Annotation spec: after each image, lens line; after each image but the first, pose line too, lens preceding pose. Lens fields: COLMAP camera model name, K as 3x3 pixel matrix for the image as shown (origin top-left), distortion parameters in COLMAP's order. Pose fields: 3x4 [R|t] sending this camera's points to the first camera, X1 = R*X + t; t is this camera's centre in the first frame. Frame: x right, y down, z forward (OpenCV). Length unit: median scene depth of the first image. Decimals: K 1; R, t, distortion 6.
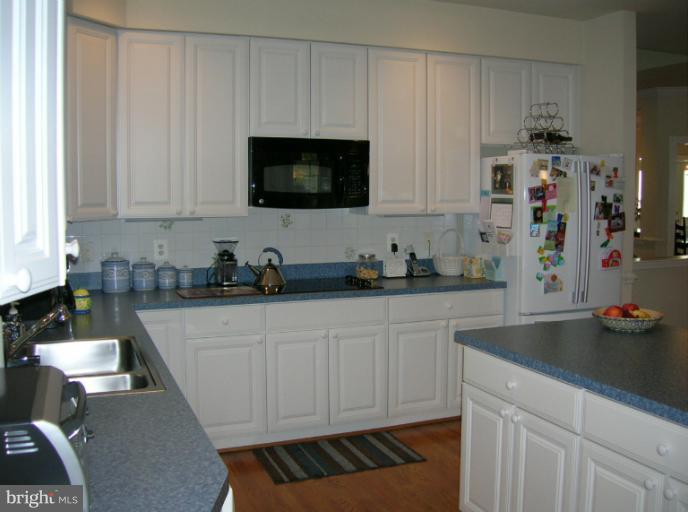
lens RADIAL K [[706.0, 0, 342.9], [0, 706.0, 255.3], [0, 0, 1]] dist [-0.150940, 0.000000]
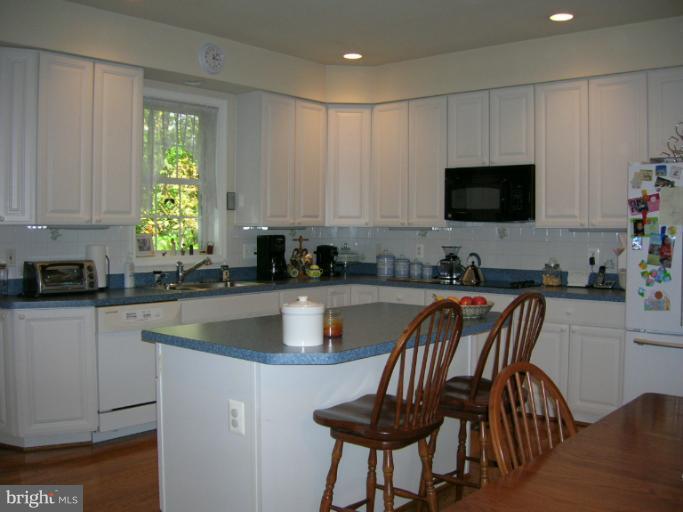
lens RADIAL K [[700.8, 0, 342.0], [0, 700.8, 249.5], [0, 0, 1]] dist [-0.150940, 0.000000]
pose [[0.449913, 0.028955, -0.892603, 0.926099], [-0.085475, 0.996282, -0.010765, 0.017674], [0.888973, 0.081138, 0.450715, 0.211164]]
